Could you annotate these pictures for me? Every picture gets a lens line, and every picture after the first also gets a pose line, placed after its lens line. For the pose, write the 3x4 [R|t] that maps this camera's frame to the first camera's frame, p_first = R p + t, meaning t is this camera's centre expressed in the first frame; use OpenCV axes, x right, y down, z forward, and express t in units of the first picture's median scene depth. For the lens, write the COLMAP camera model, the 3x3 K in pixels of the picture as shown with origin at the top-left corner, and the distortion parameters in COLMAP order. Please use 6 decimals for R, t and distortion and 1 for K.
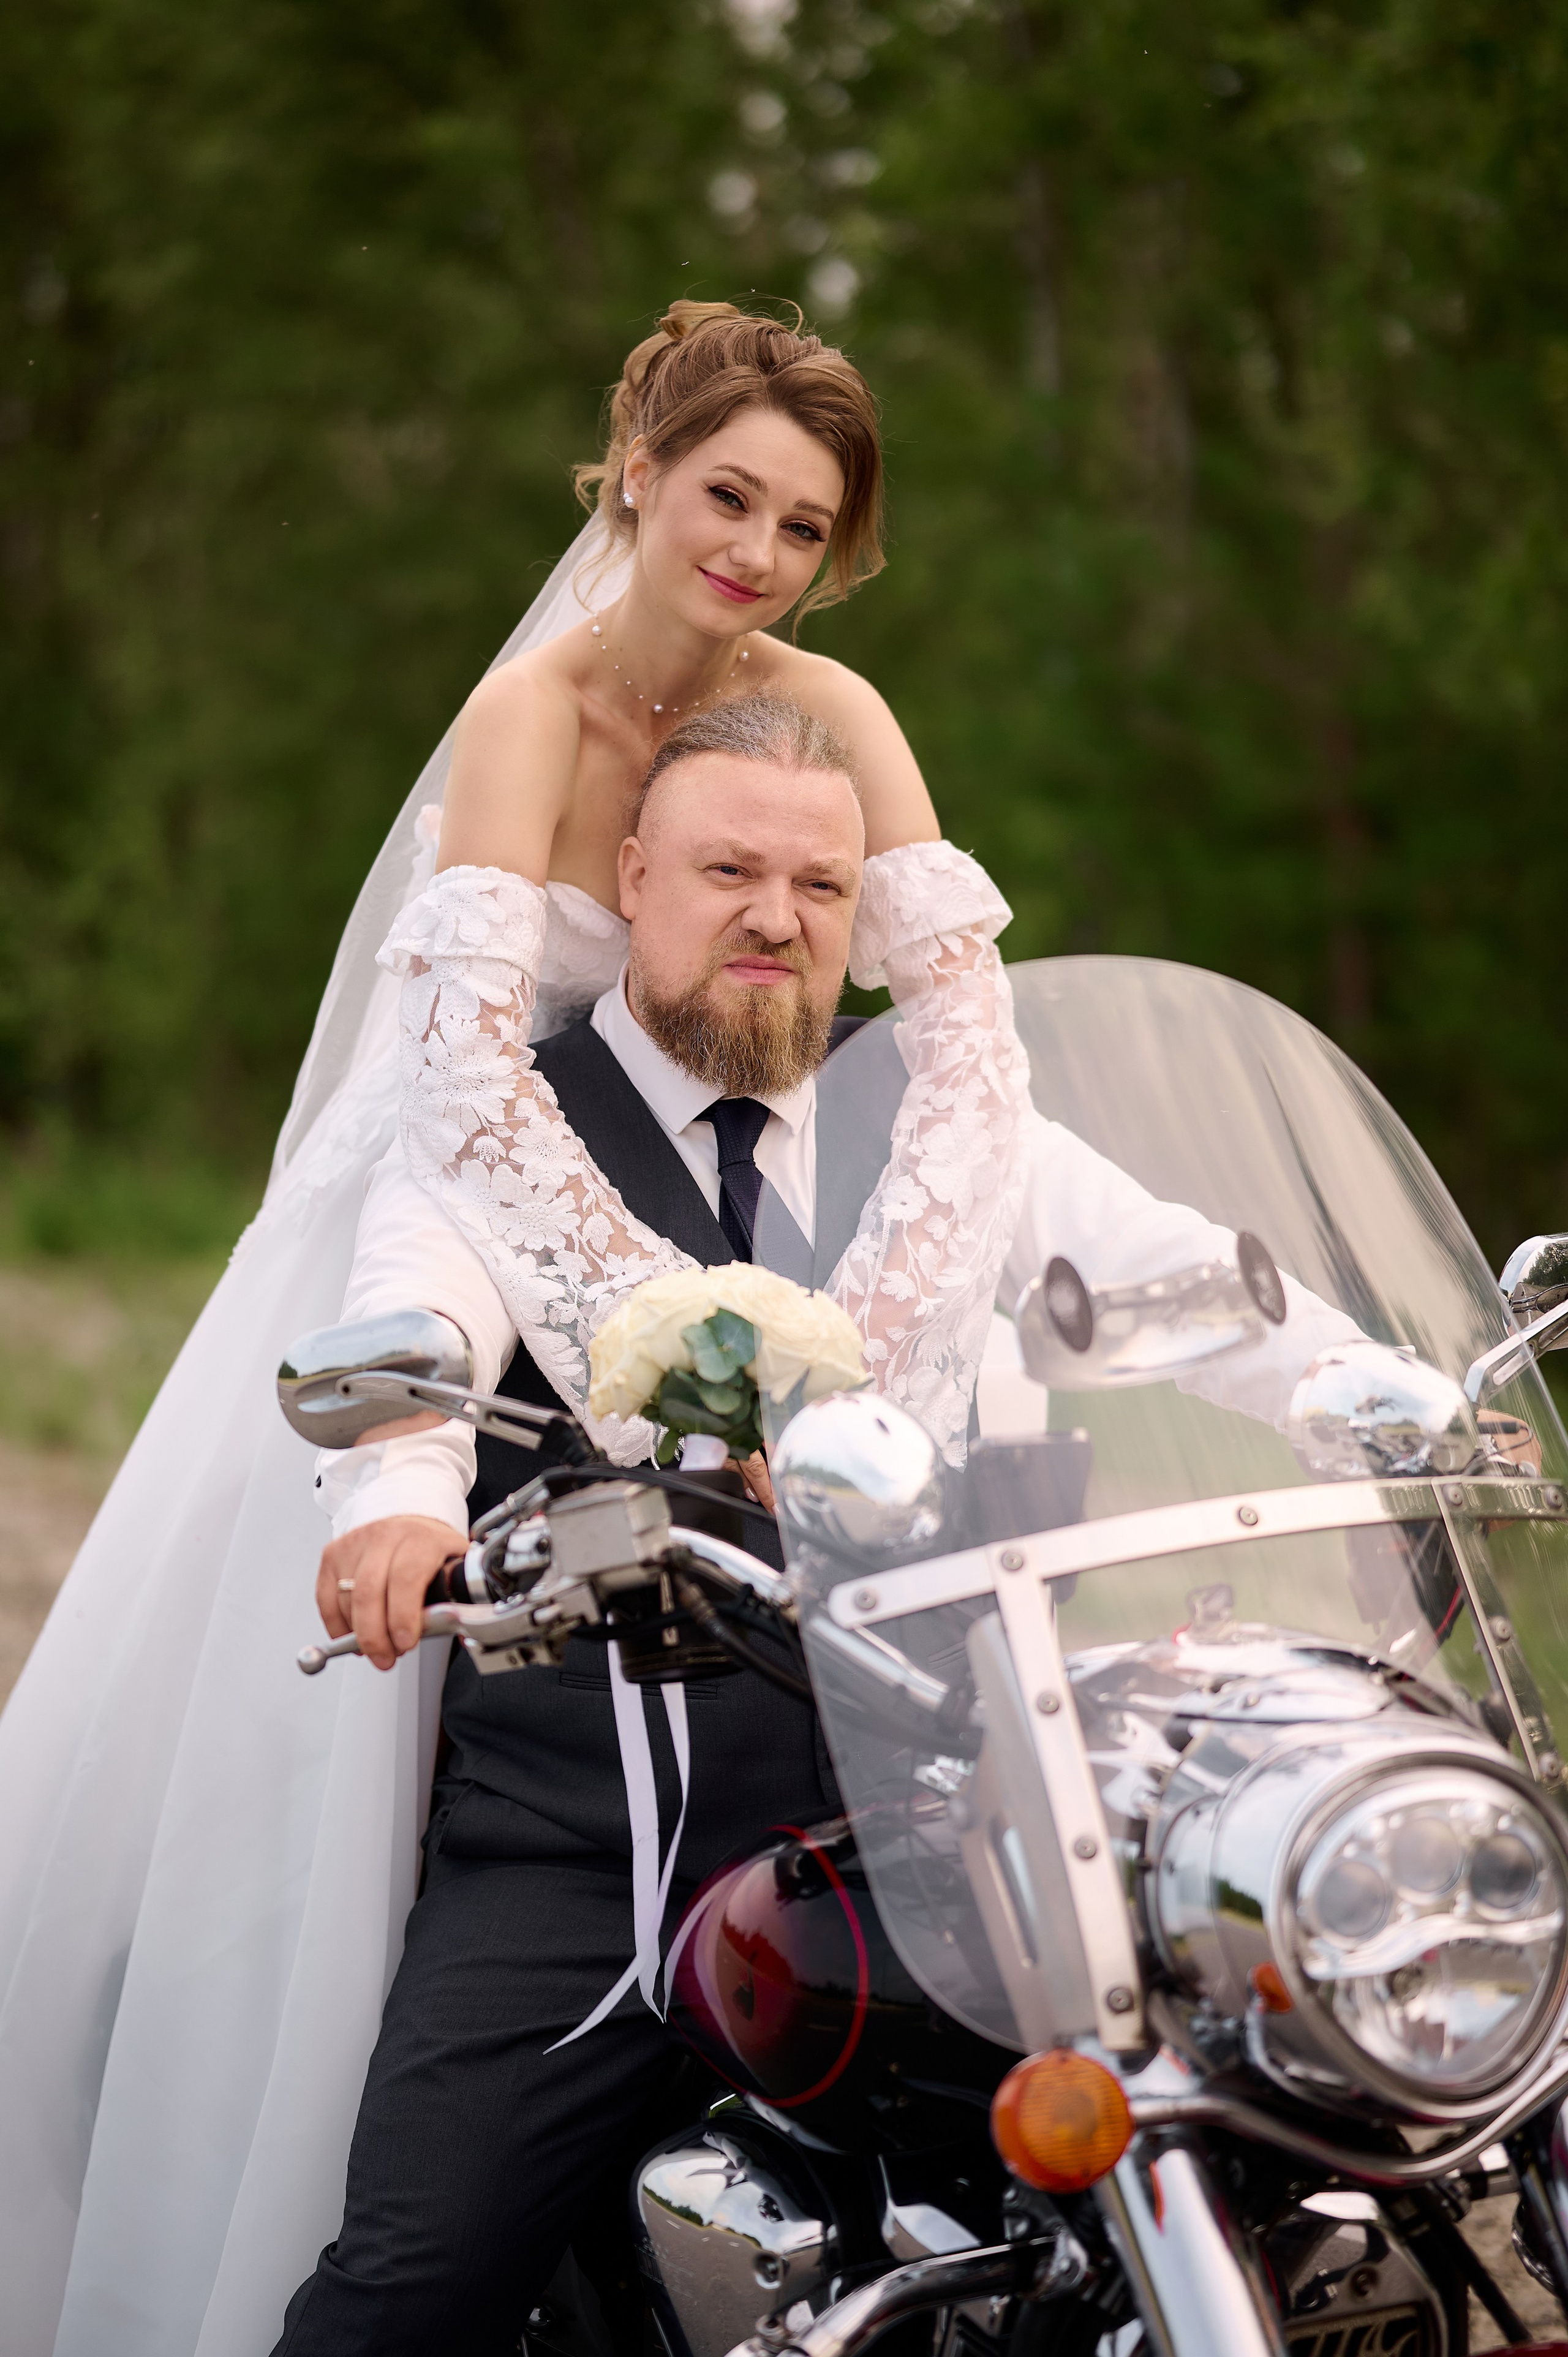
lens RADIAL K [[5648.1, 0, 791.1], [0, 5648.1, 1186.4], [0, 0, 1]] dist [-0.123968, 0.000000]
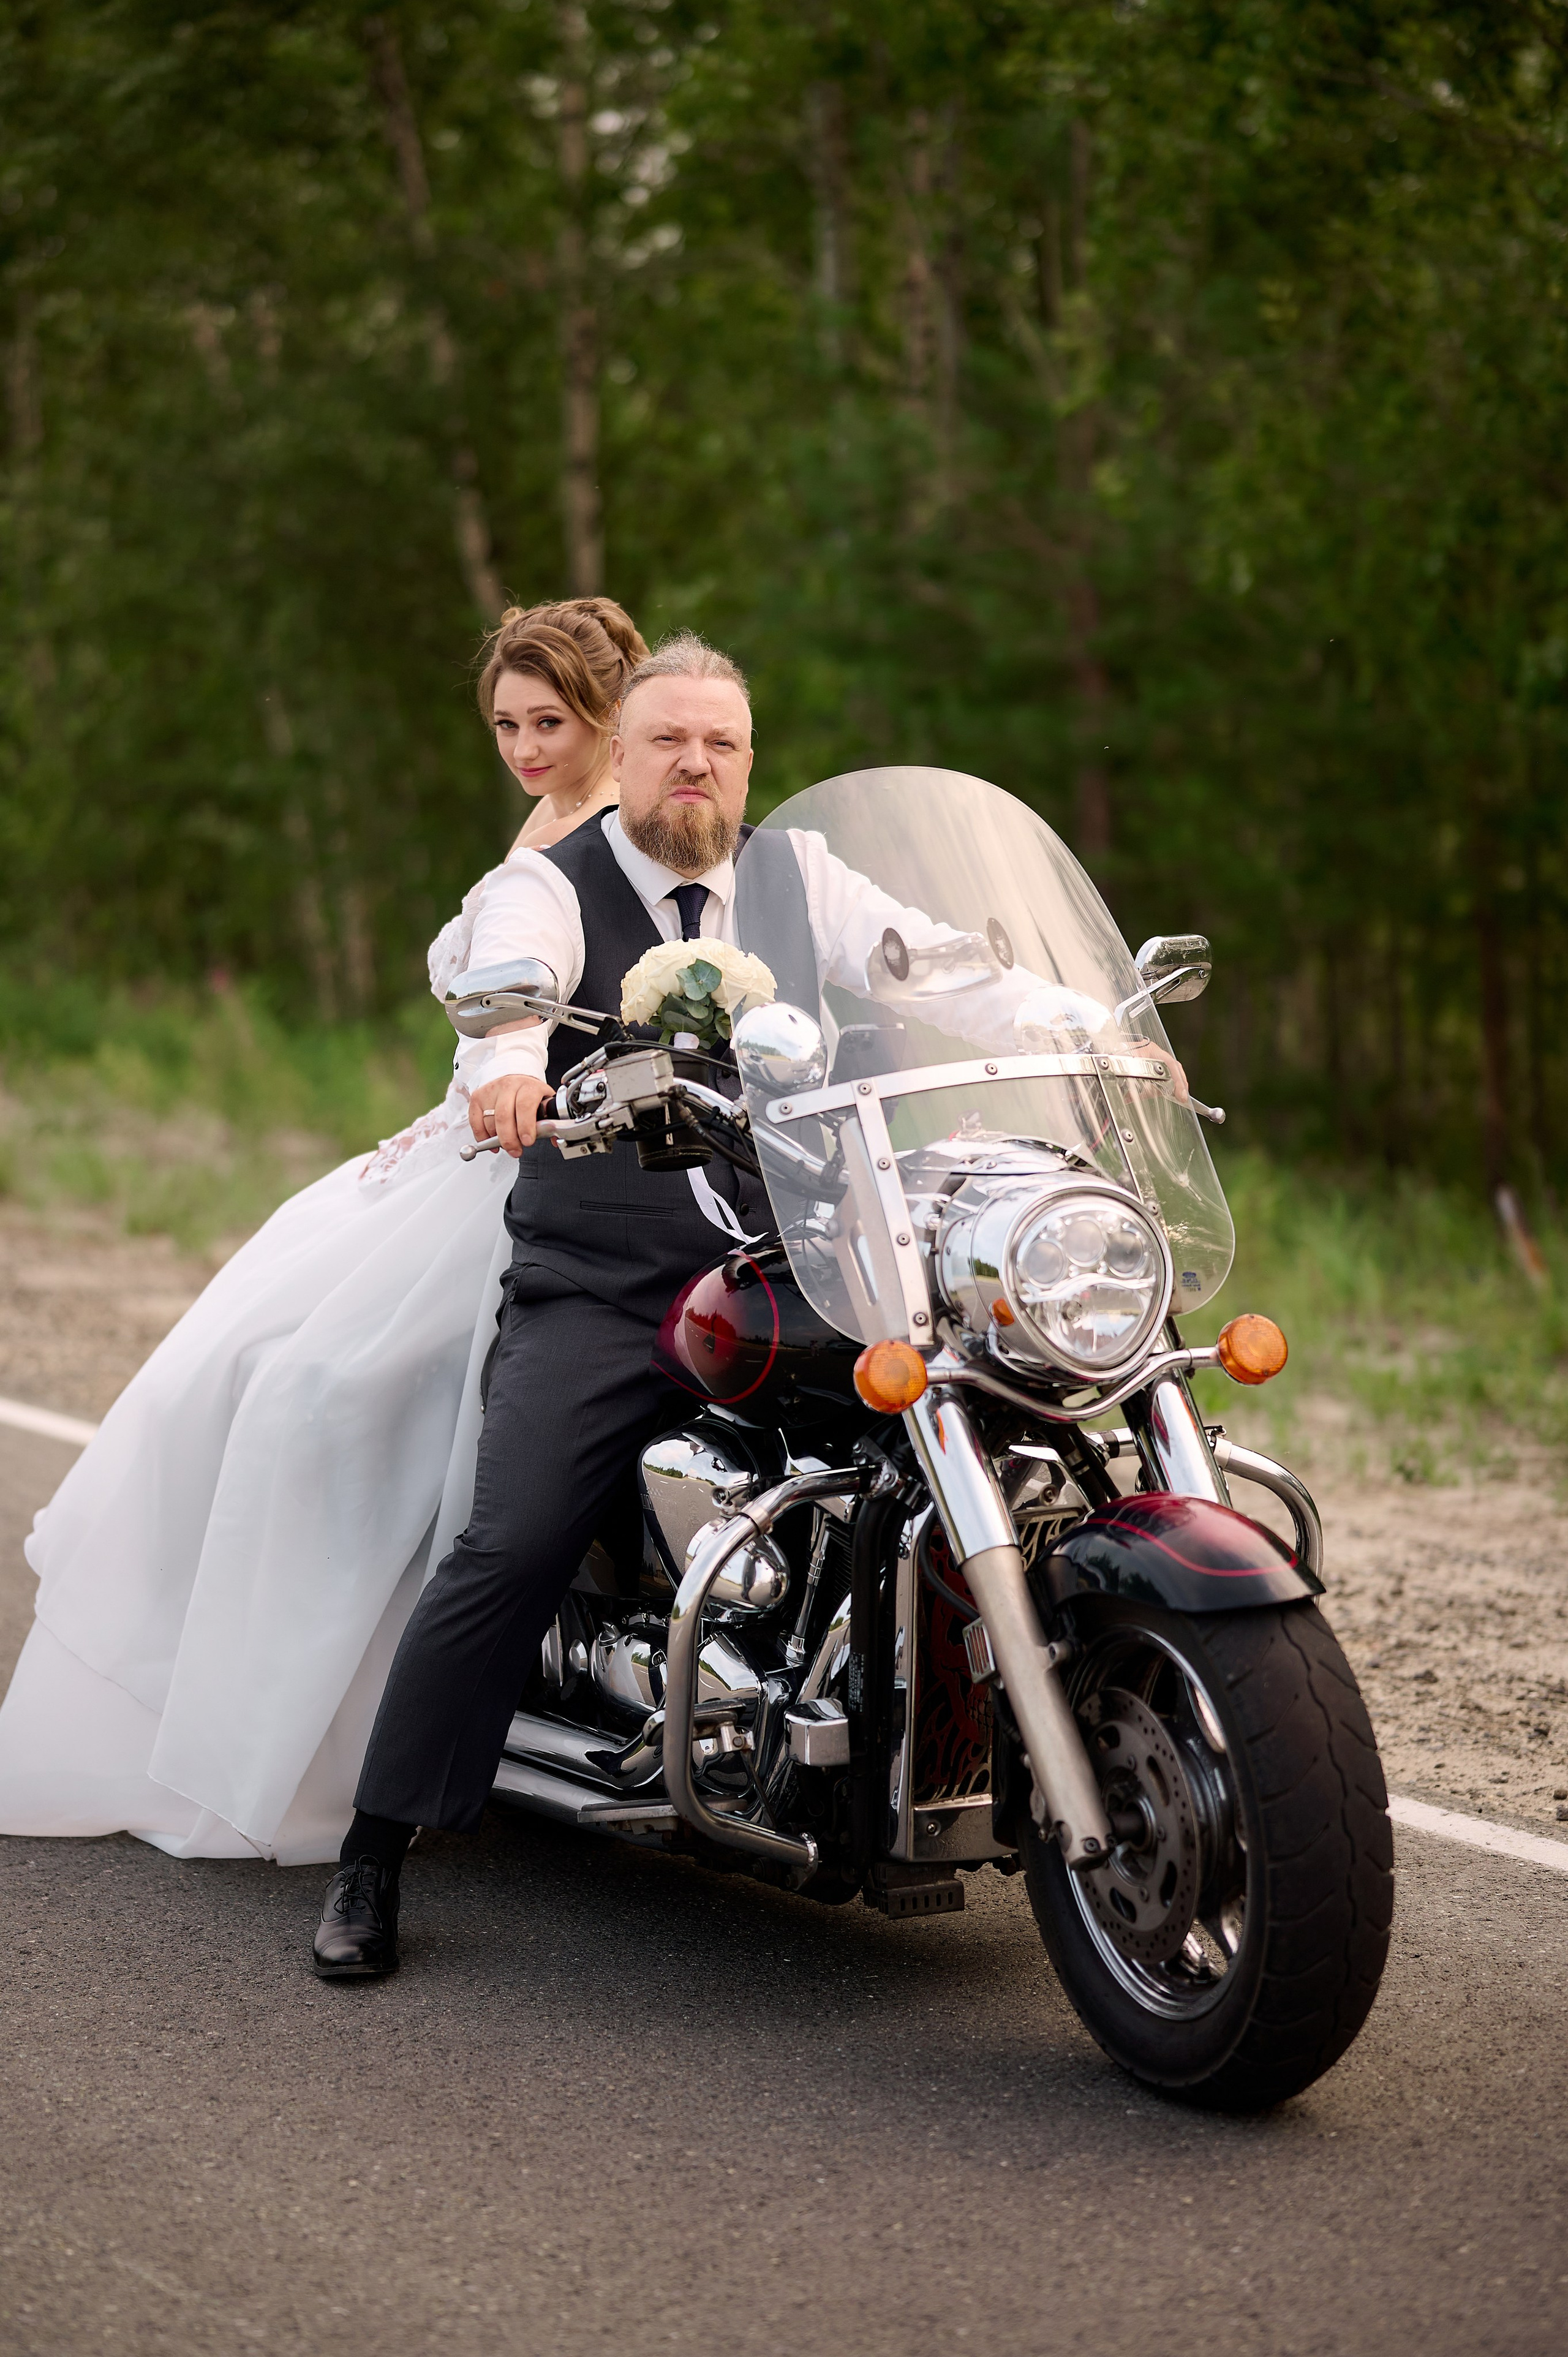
lens RADIAL K [[5648.1, 0, 790.4], [0, 5648.1, 1186.0], [0, 0, 1]] dist [-0.123968, 0.000000]
pose [[0.999068, 0.008049, 0.042410, -0.059706], [-0.009137, 0.999632, 0.025523, 0.048082], [-0.042189, -0.025887, 0.998774, -0.808756]]
